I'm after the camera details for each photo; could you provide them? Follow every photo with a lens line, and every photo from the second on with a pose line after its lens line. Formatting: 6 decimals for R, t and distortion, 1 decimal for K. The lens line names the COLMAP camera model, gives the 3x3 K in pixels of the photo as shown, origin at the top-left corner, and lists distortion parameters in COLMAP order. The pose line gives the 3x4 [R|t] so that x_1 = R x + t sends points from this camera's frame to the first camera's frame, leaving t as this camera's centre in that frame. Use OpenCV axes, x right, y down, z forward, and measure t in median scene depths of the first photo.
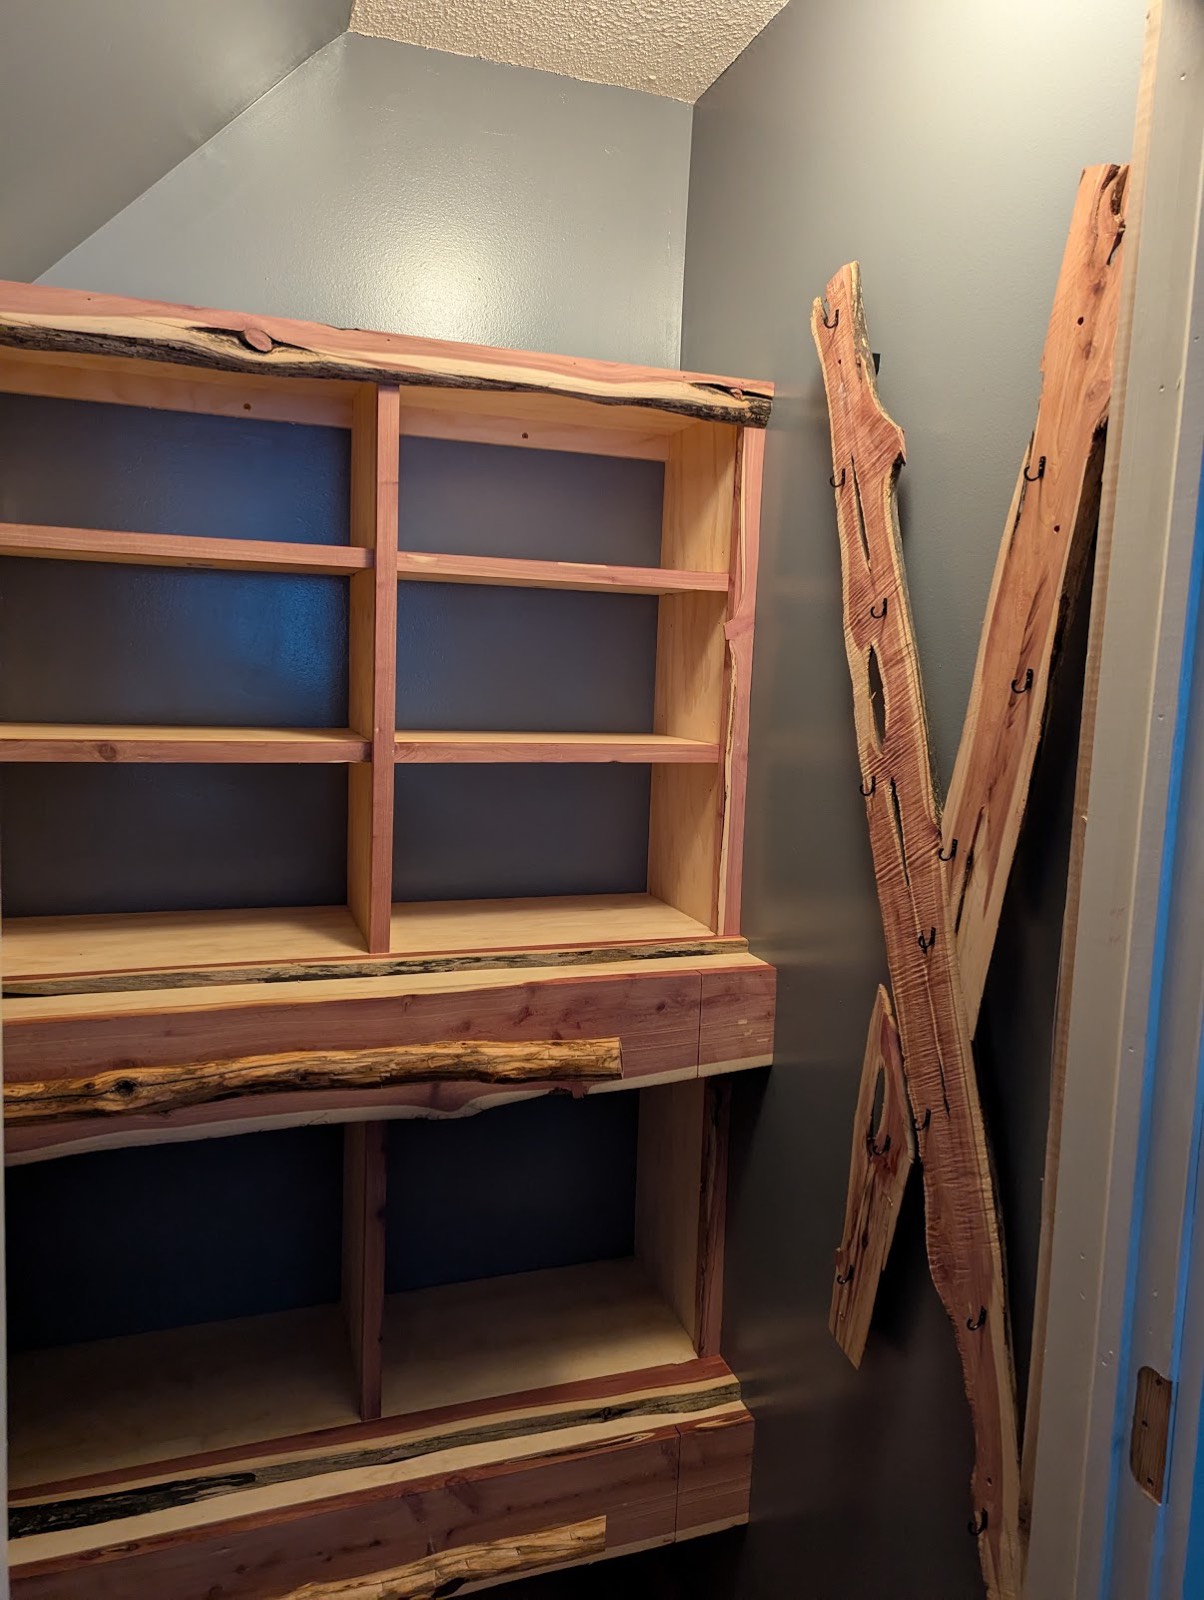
lens RADIAL K [[1159.1, 0, 595.3], [0, 1159.1, 785.1], [0, 0, 1]] dist [0.051416, -0.022396]
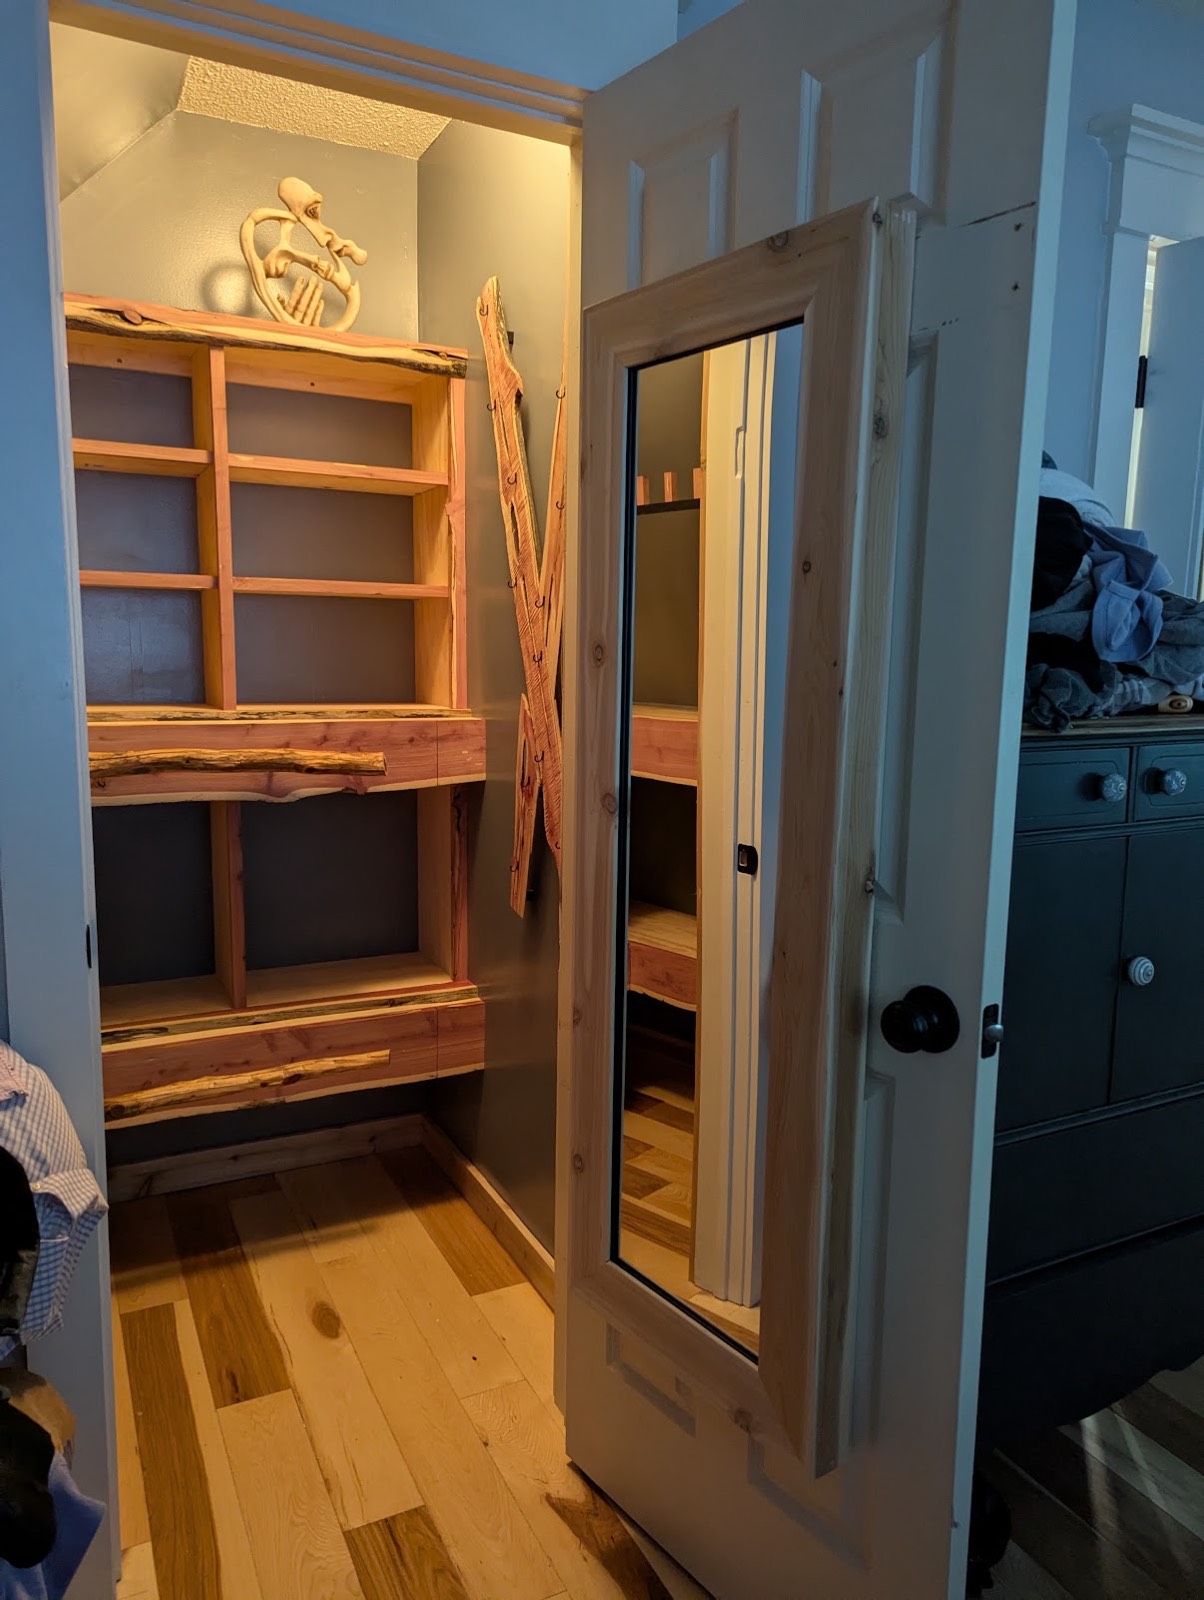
lens RADIAL K [[1159.1, 0, 596.1], [0, 1159.1, 813.3], [0, 0, 1]] dist [0.051416, -0.022396]
pose [[0.991201, -0.041354, 0.125742, 0.106515], [0.036843, 0.998599, 0.037989, 0.246767], [-0.127137, -0.033022, 0.991335, -0.659949]]
